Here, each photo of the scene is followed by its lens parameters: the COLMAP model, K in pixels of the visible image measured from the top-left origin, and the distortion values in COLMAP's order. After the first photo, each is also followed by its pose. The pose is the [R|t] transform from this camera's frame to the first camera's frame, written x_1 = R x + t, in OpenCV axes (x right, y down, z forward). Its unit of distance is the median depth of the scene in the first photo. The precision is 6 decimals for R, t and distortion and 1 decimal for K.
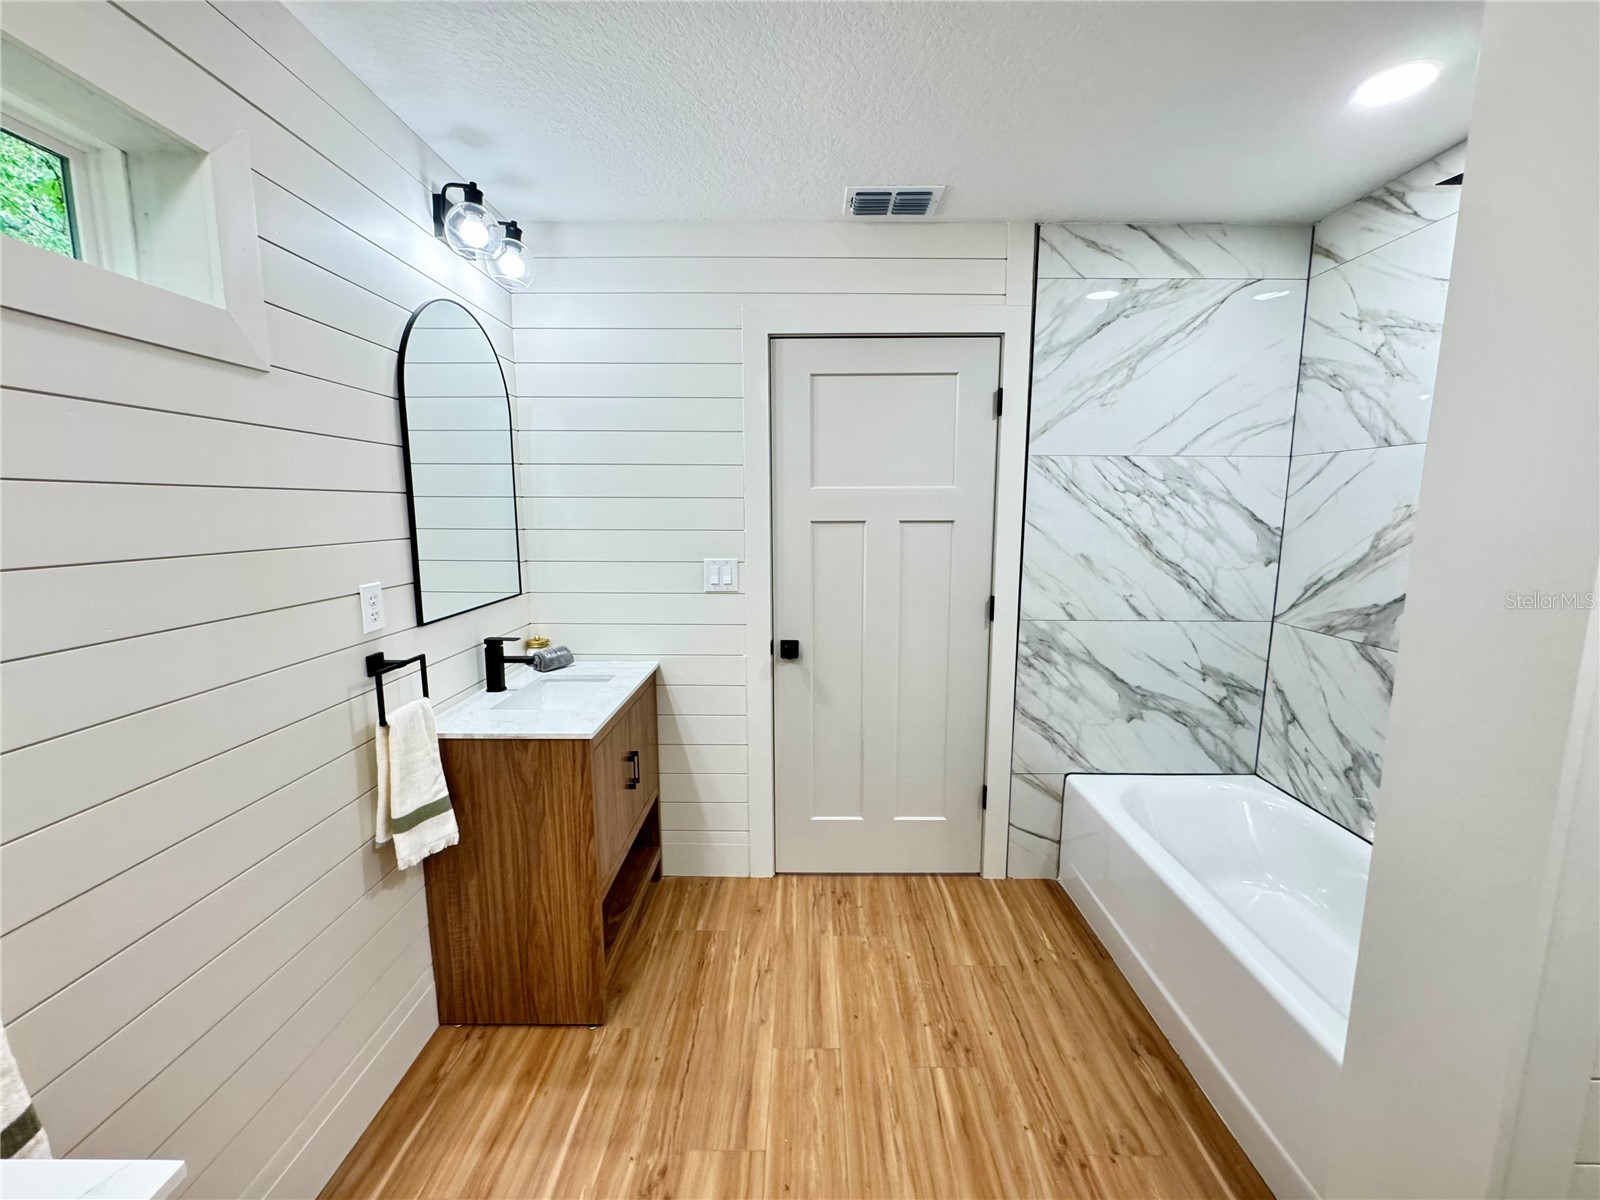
lens RADIAL K [[641.2, 0, 799.7], [0, 641.2, 597.9], [0, 0, 1]] dist [-0.002395, 0.000367]
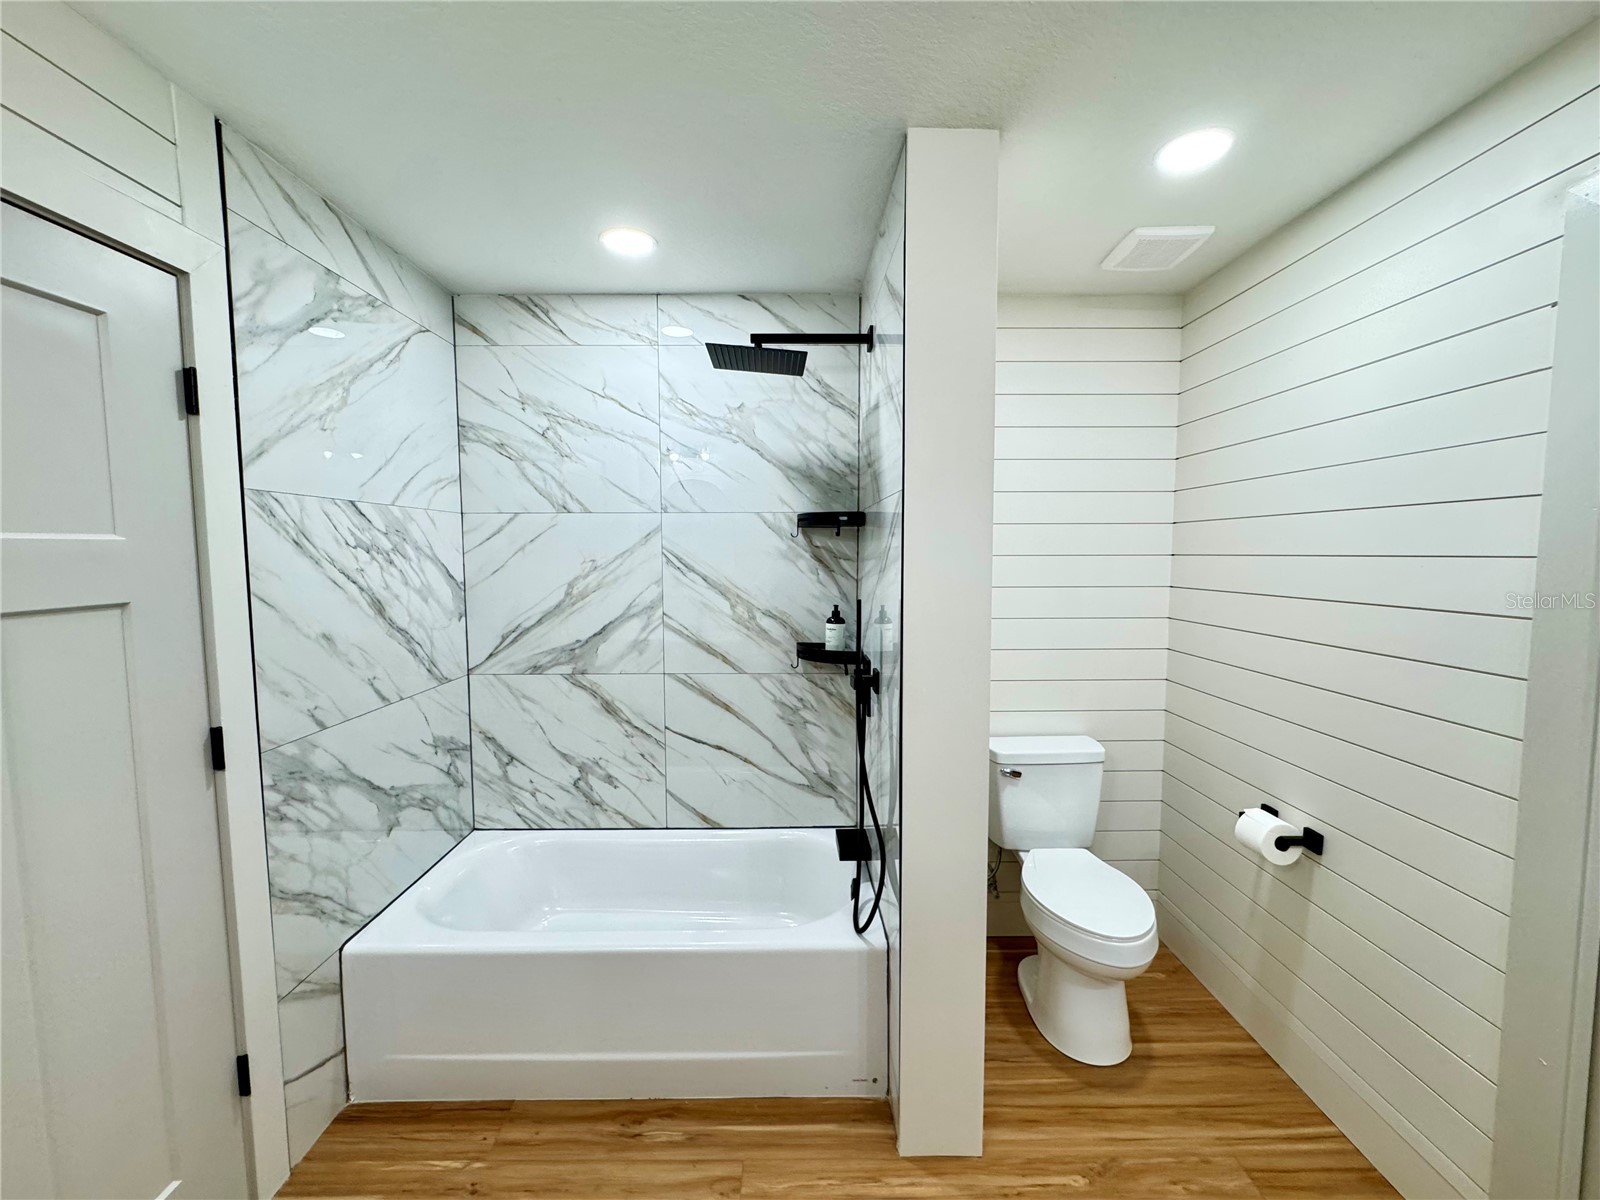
lens RADIAL K [[641.2, 0, 799.7], [0, 641.2, 597.9], [0, 0, 1]] dist [-0.002395, 0.000367]
pose [[-0.015735, -0.077427, 0.996874, -0.276571], [0.145020, 0.986278, 0.078893, -0.089594], [-0.989304, 0.145808, -0.004291, 0.488942]]
